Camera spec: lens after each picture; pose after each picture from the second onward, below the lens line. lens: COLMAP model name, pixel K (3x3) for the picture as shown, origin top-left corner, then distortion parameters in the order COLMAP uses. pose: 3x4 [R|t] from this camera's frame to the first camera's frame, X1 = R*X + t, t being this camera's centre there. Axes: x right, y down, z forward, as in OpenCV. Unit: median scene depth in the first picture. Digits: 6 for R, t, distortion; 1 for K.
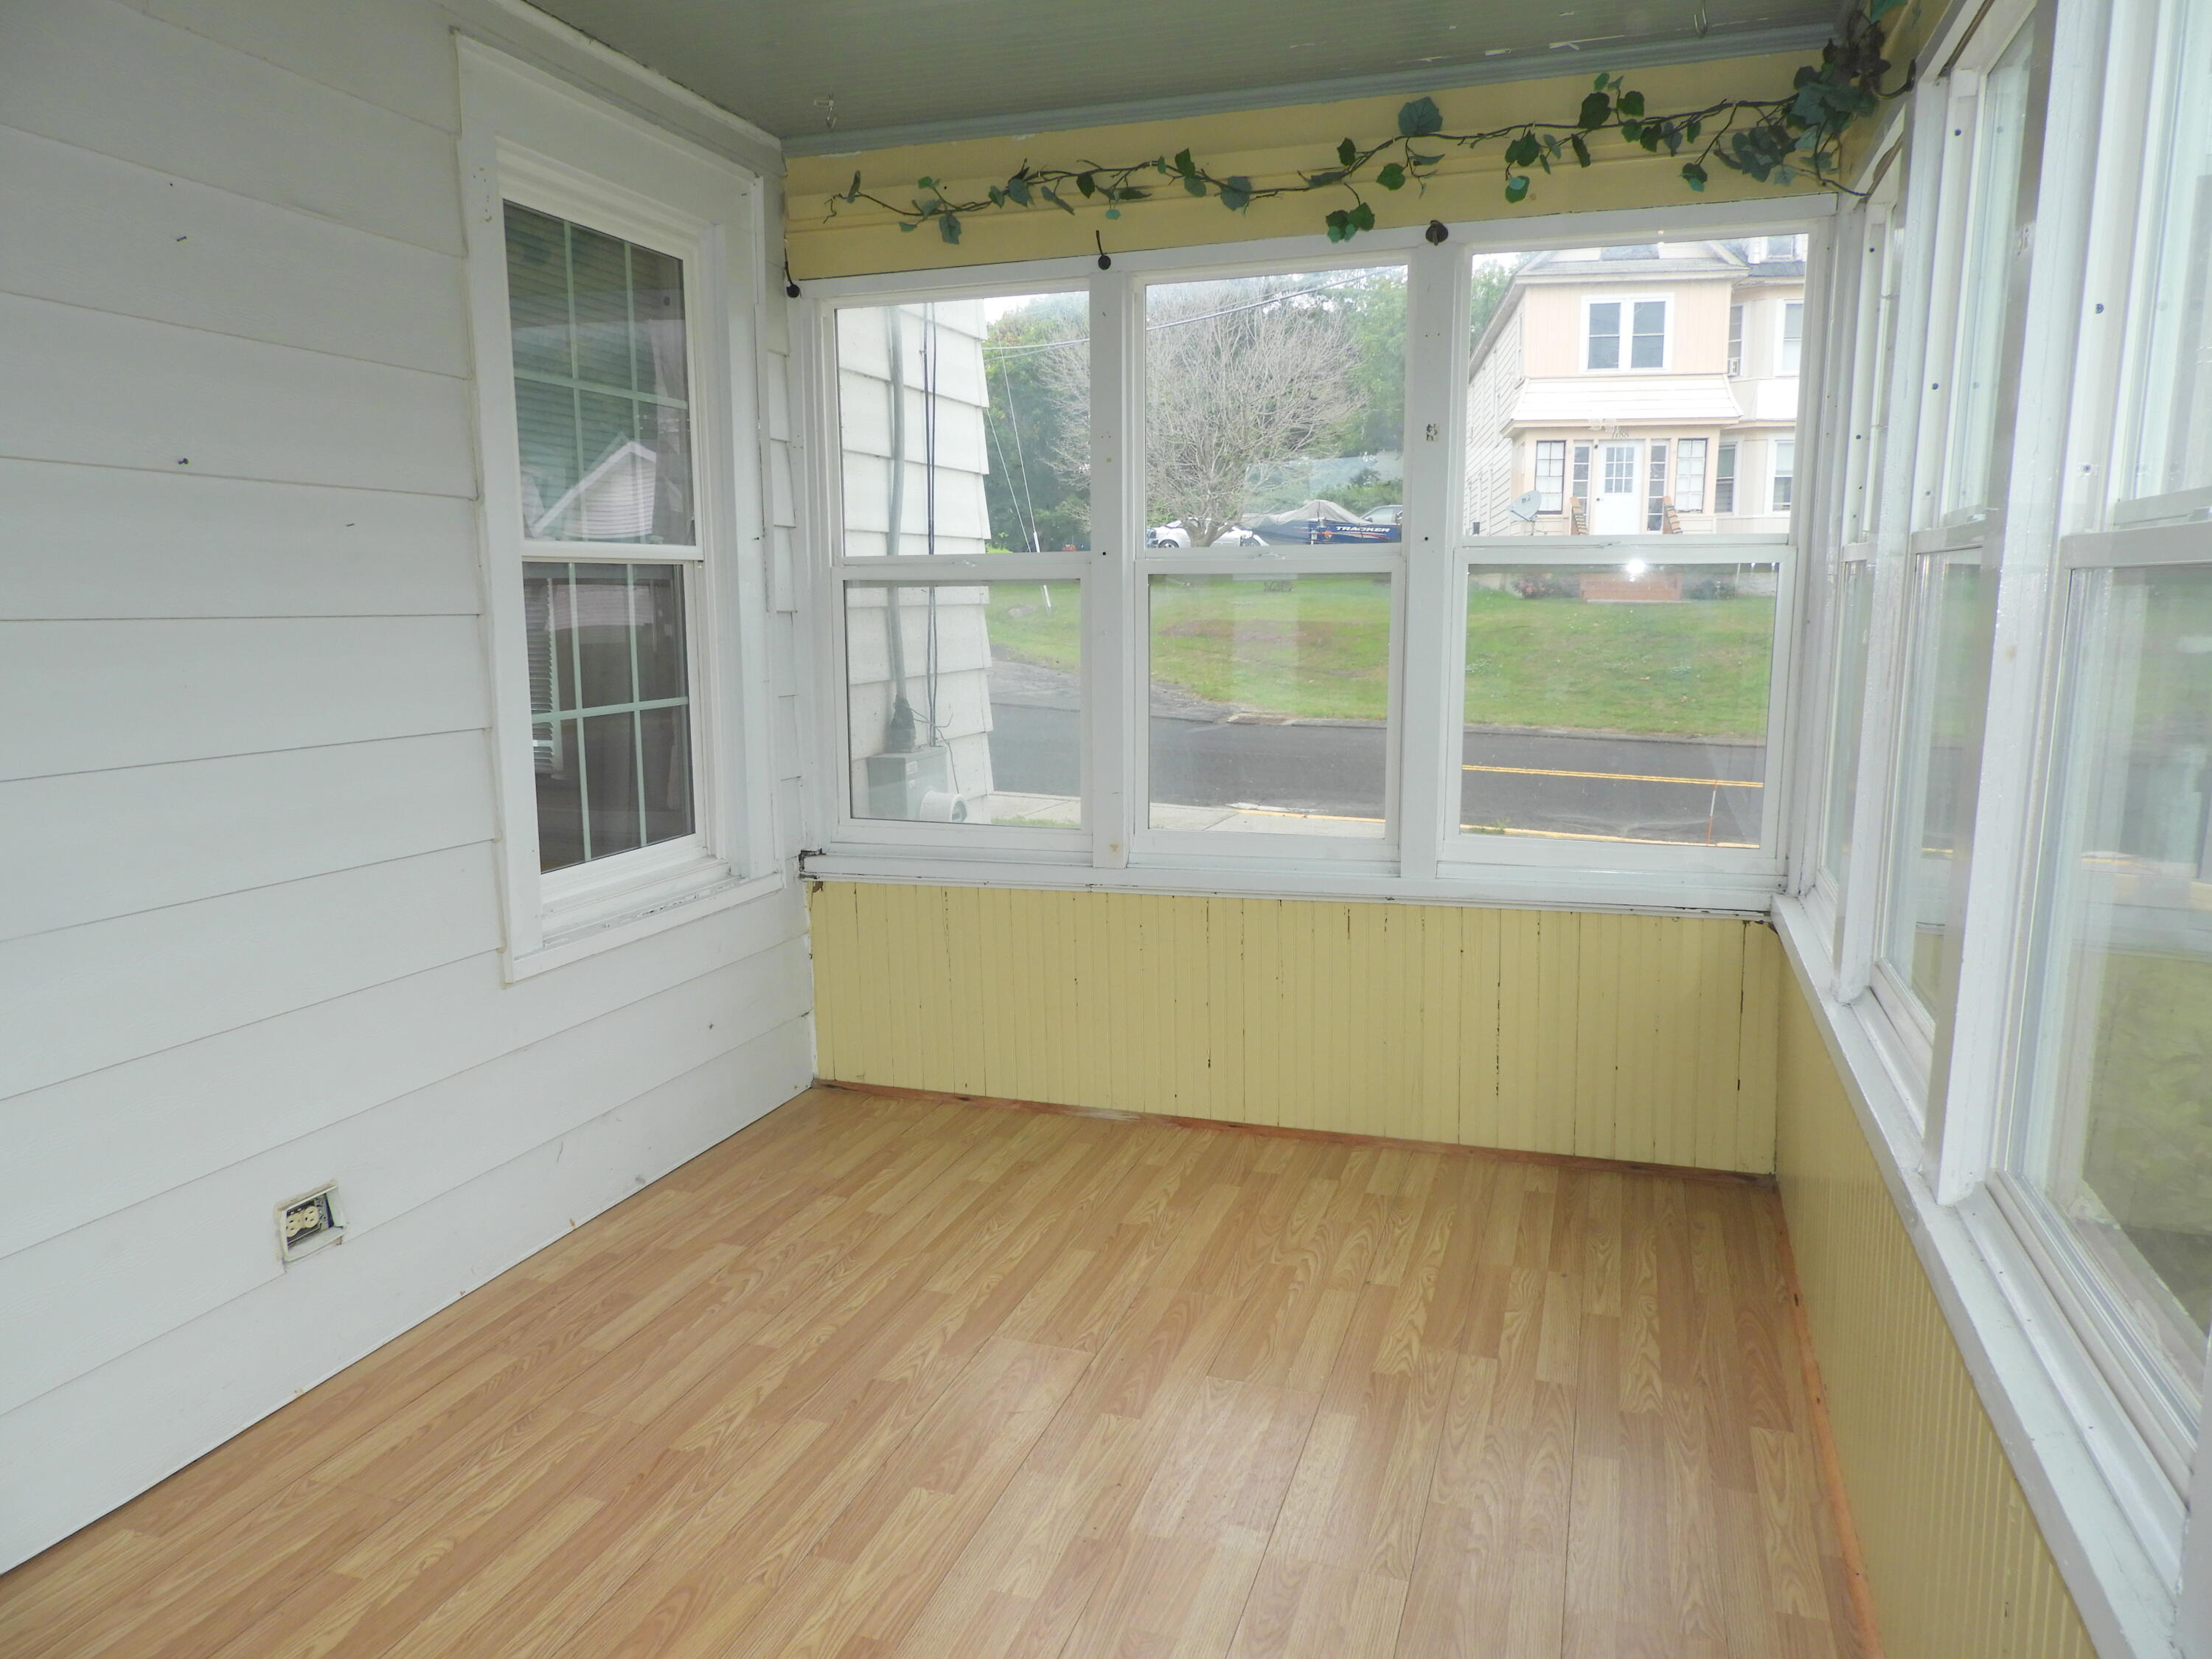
lens RADIAL K [[1569.5, 0, 1112.2], [0, 1569.5, 831.9], [0, 0, 1]] dist [0.006091, 0.001936]
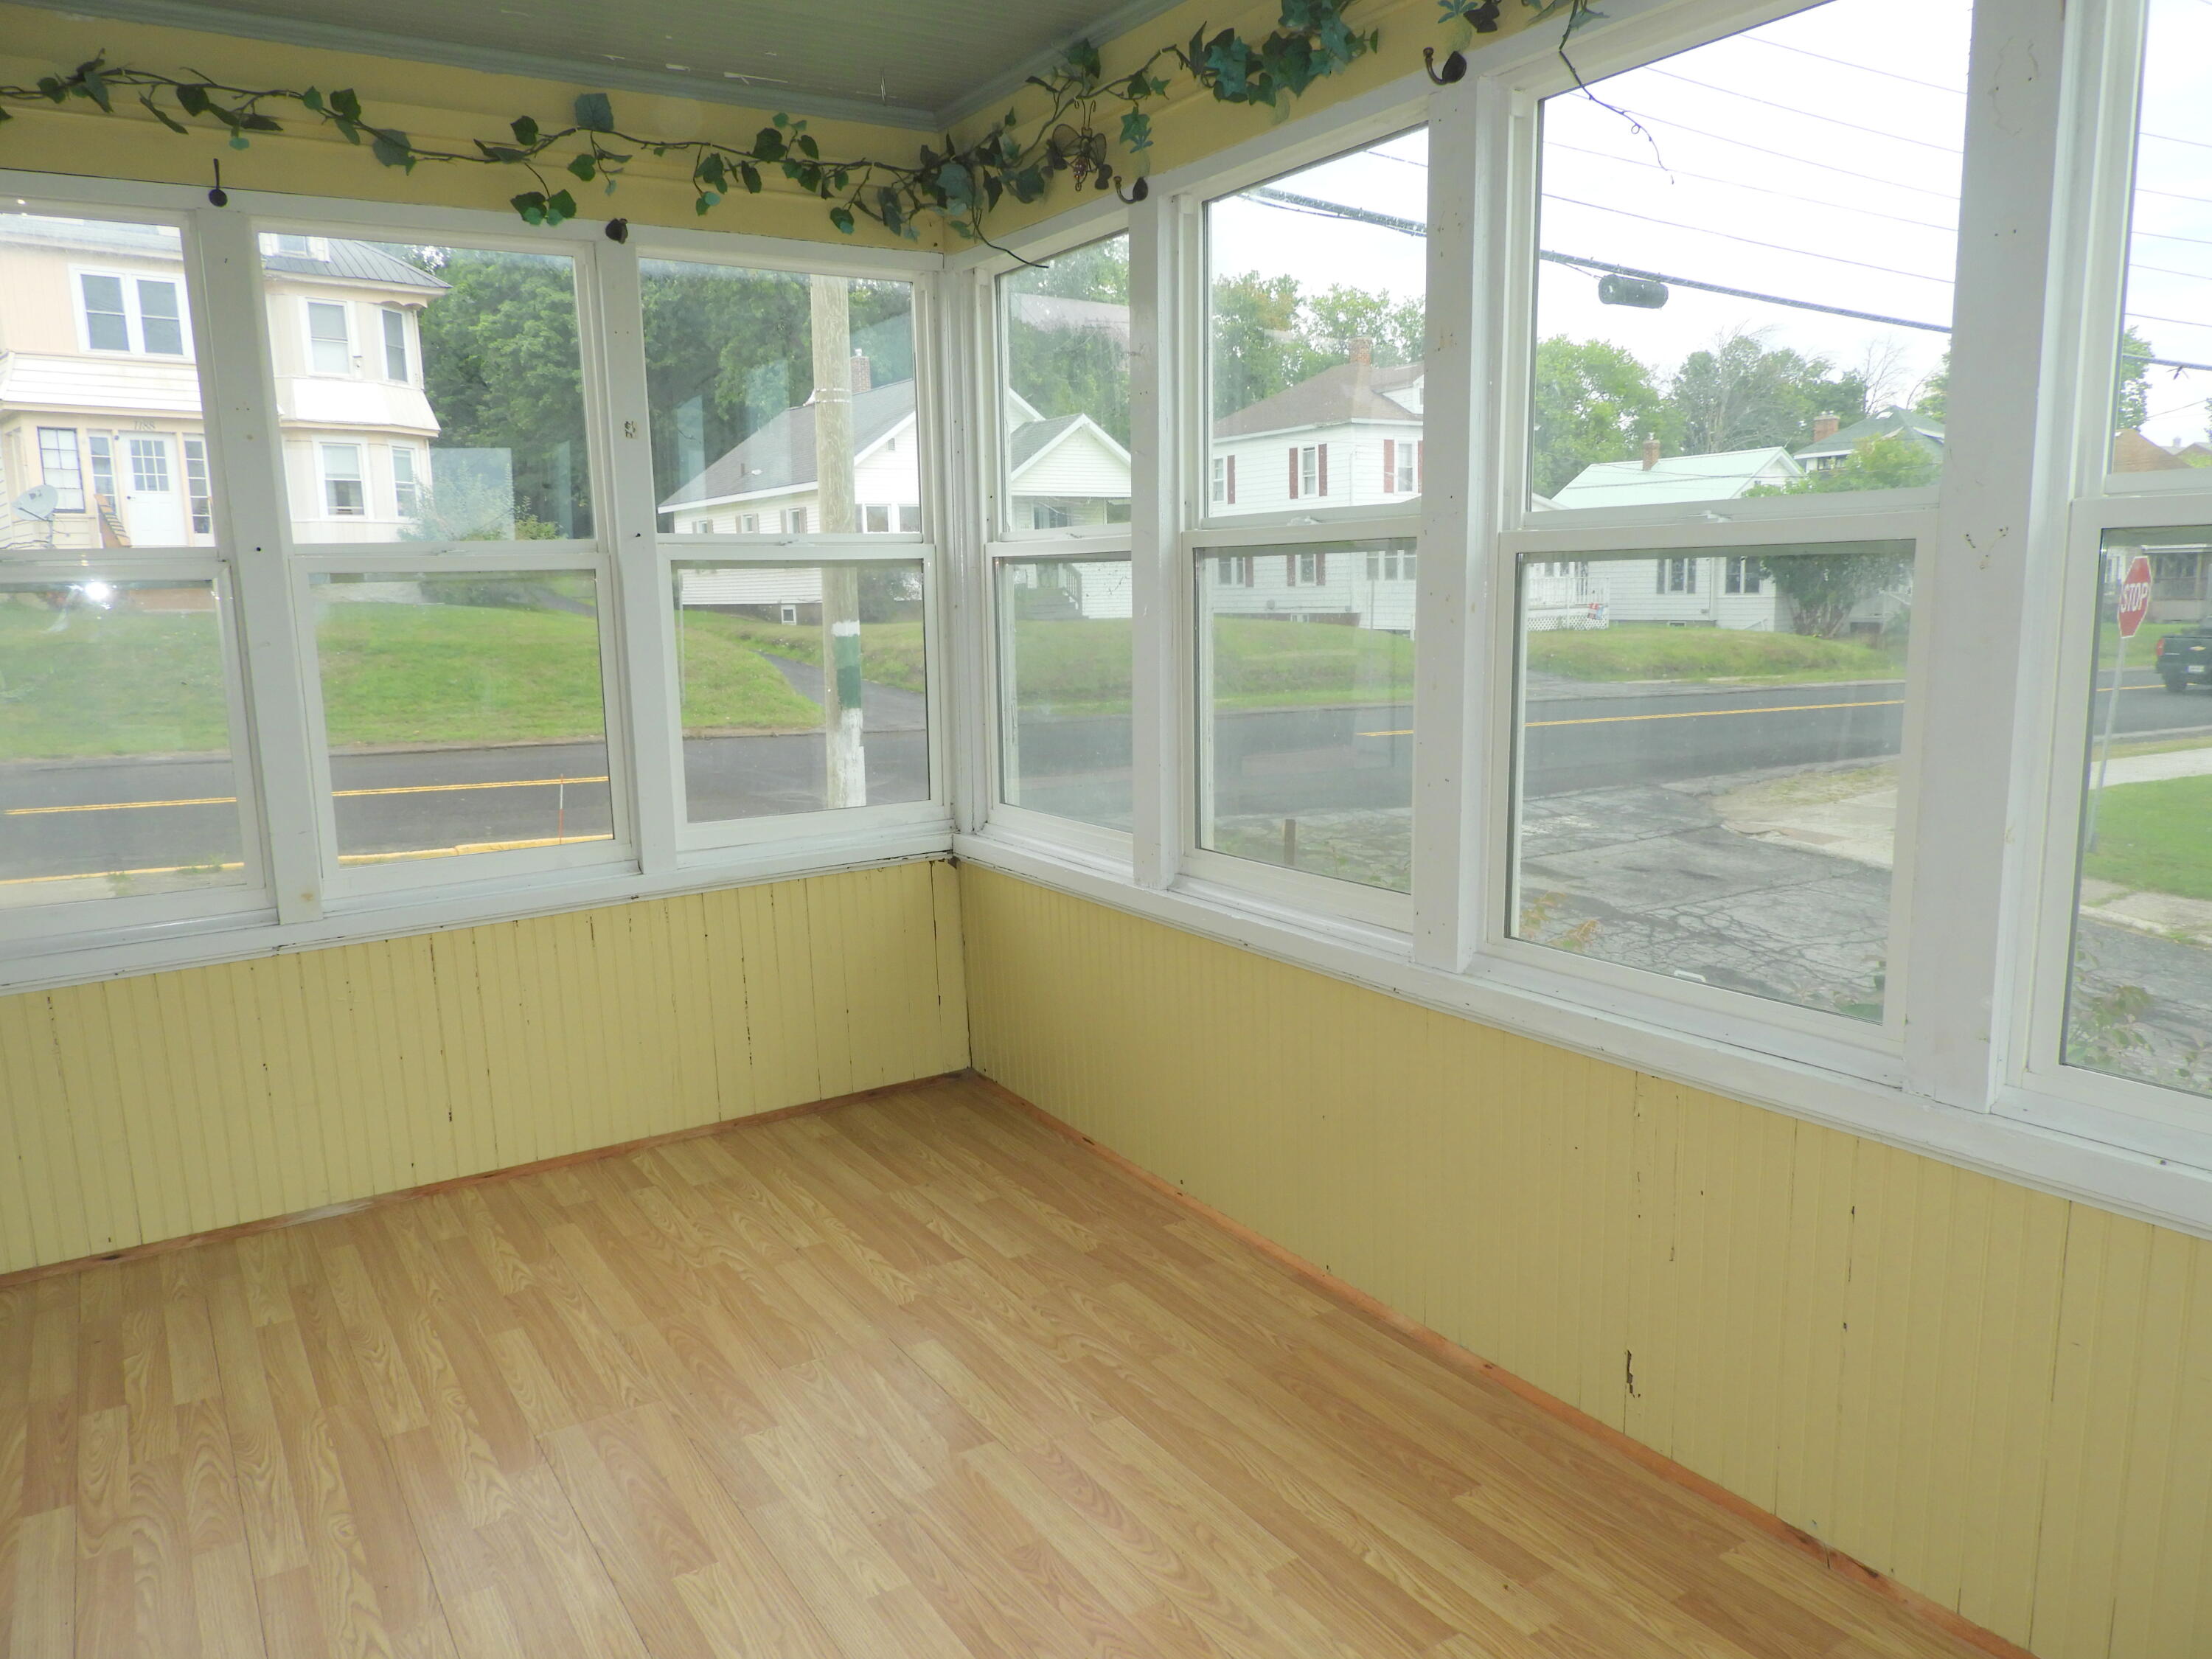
lens RADIAL K [[1569.5, 0, 1112.2], [0, 1569.5, 831.9], [0, 0, 1]] dist [0.006091, 0.001936]
pose [[0.632002, -0.135800, 0.762975, -0.397153], [0.138527, 0.988467, 0.061187, -0.017929], [-0.762485, 0.067022, 0.643525, 0.131808]]
